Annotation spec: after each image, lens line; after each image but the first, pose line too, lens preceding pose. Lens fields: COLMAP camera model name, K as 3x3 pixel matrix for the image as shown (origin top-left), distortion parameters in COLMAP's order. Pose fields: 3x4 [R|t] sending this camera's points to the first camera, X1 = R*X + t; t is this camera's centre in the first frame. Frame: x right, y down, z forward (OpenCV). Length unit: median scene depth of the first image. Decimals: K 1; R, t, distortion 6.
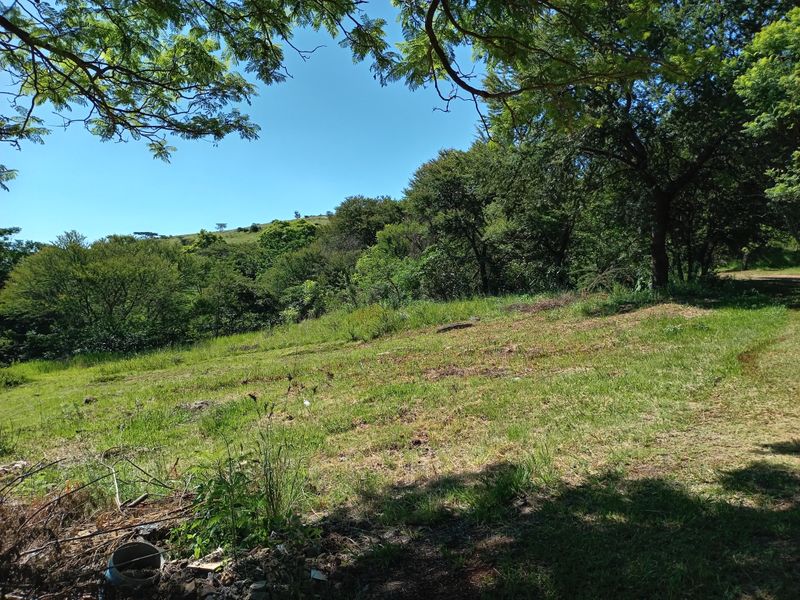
lens RADIAL K [[604.6, 0, 401.3], [0, 604.6, 295.6], [0, 0, 1]] dist [0.091596, -0.103006]
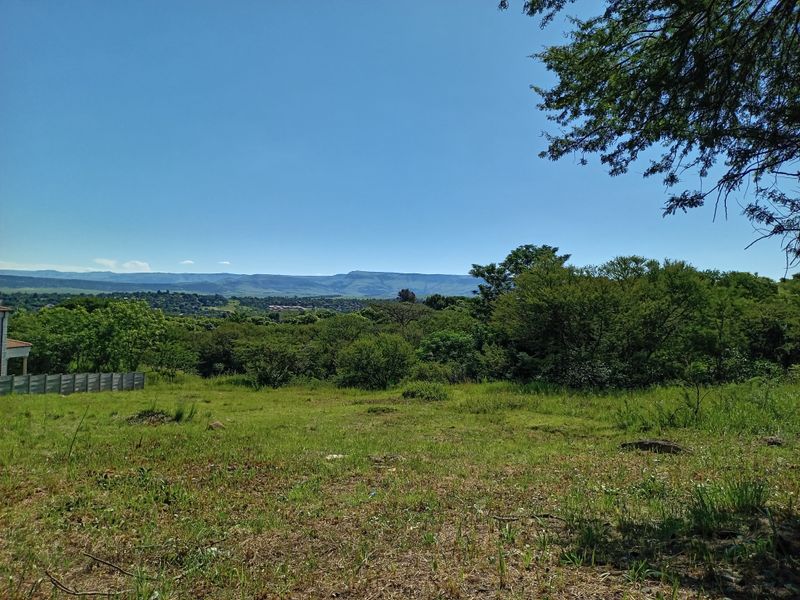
lens RADIAL K [[604.6, 0, 404.4], [0, 604.6, 298.2], [0, 0, 1]] dist [0.091596, -0.103006]
pose [[0.449496, 0.024656, -0.892942, 0.465324], [-0.052054, 0.998643, 0.001371, -0.052694], [0.891764, 0.045865, 0.450170, 0.708736]]
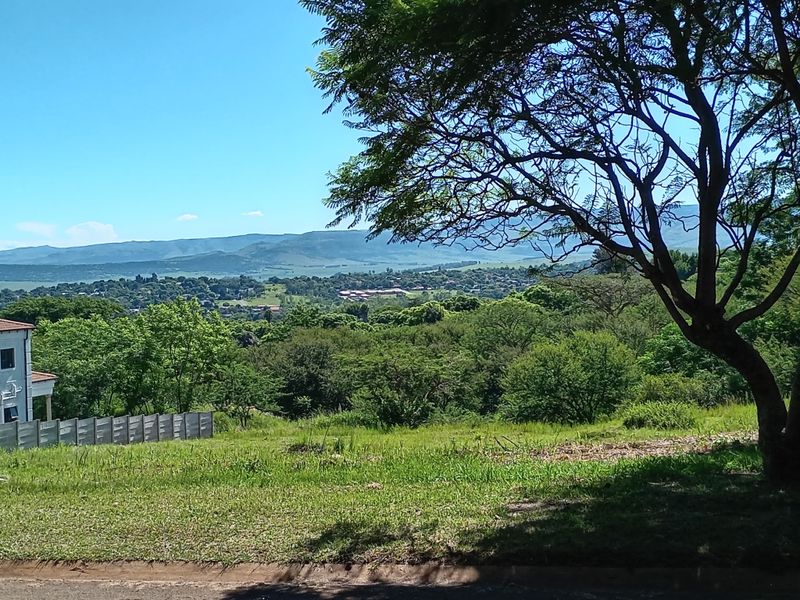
lens RADIAL K [[1209.1, 0, 401.6], [0, 1209.1, 303.4], [0, 0, 1]] dist [0.093937, 0.000000]
pose [[0.296284, 0.029845, -0.954634, 0.928967], [0.014078, 0.999267, 0.035610, -0.081672], [0.954996, -0.023990, 0.295646, 0.449633]]
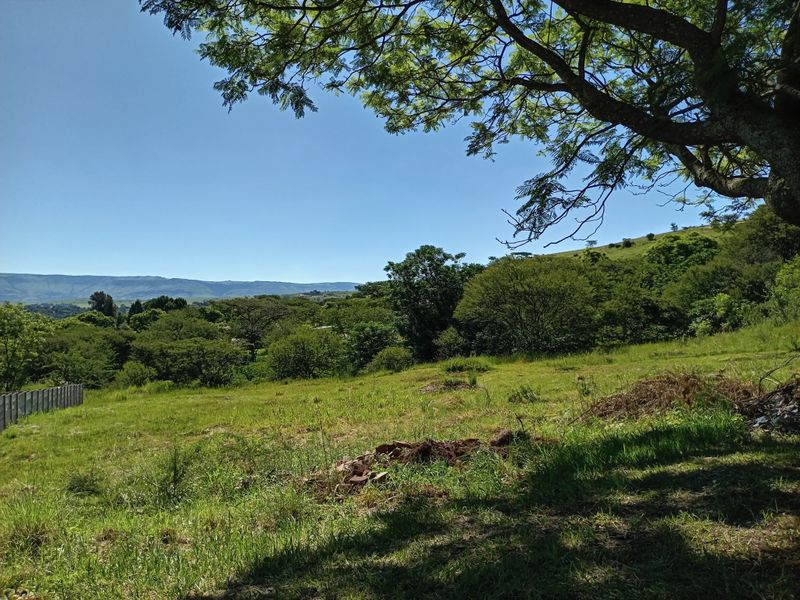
lens RADIAL K [[604.6, 0, 396.5], [0, 604.6, 306.2], [0, 0, 1]] dist [0.091596, -0.103006]
pose [[0.835147, 0.012204, -0.549891, -0.098615], [-0.017941, 0.999826, -0.005059, 0.023186], [0.549734, 0.014091, 0.835221, -0.307231]]
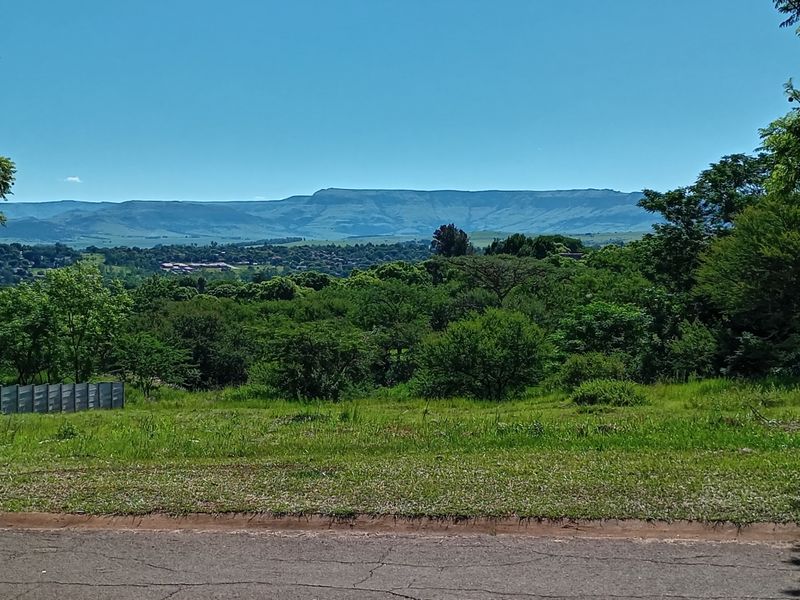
lens RADIAL K [[1209.1, 0, 407.1], [0, 1209.1, 301.7], [0, 0, 1]] dist [0.093937, 0.000000]
pose [[0.435333, 0.057074, -0.898458, 0.833994], [-0.023129, 0.998368, 0.052214, -0.073355], [0.899972, -0.001950, 0.435943, 0.214562]]
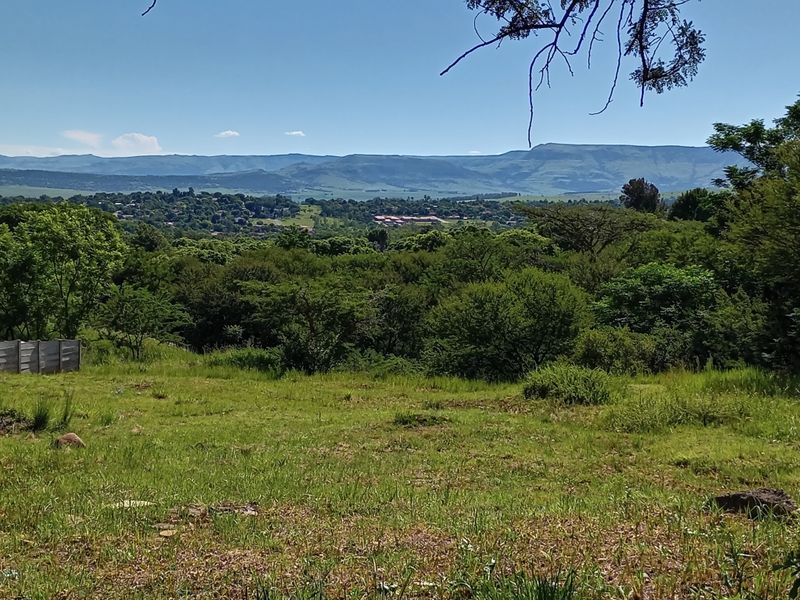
lens RADIAL K [[1209.1, 0, 404.5], [0, 1209.1, 295.8], [0, 0, 1]] dist [0.093937, 0.000000]
pose [[0.266054, 0.096691, -0.959096, 0.516661], [-0.038751, 0.995225, 0.089584, -0.057925], [0.963179, 0.013332, 0.268531, 0.867378]]
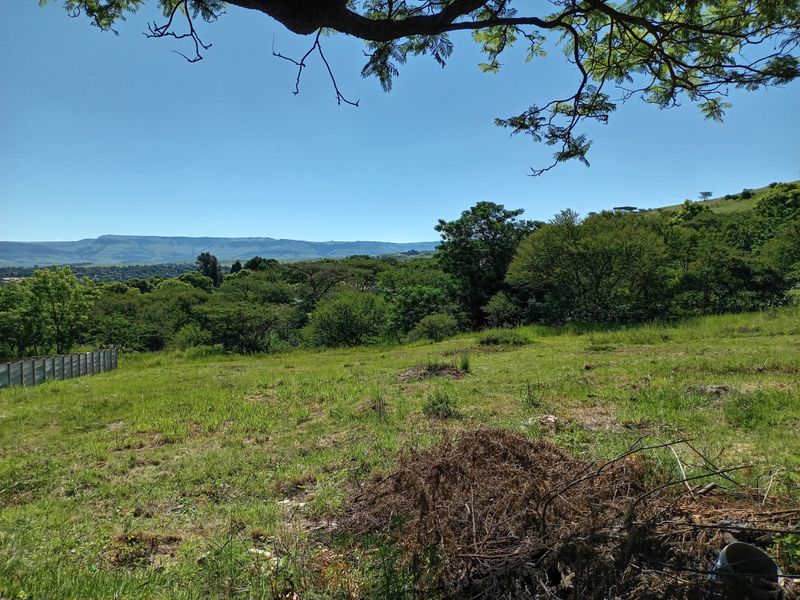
lens RADIAL K [[604.6, 0, 400.9], [0, 604.6, 297.3], [0, 0, 1]] dist [0.091596, -0.103006]
pose [[0.737949, 0.045020, -0.673353, -0.034867], [-0.014837, 0.998614, 0.050507, 0.000717], [0.674693, -0.027281, 0.737594, 0.001719]]
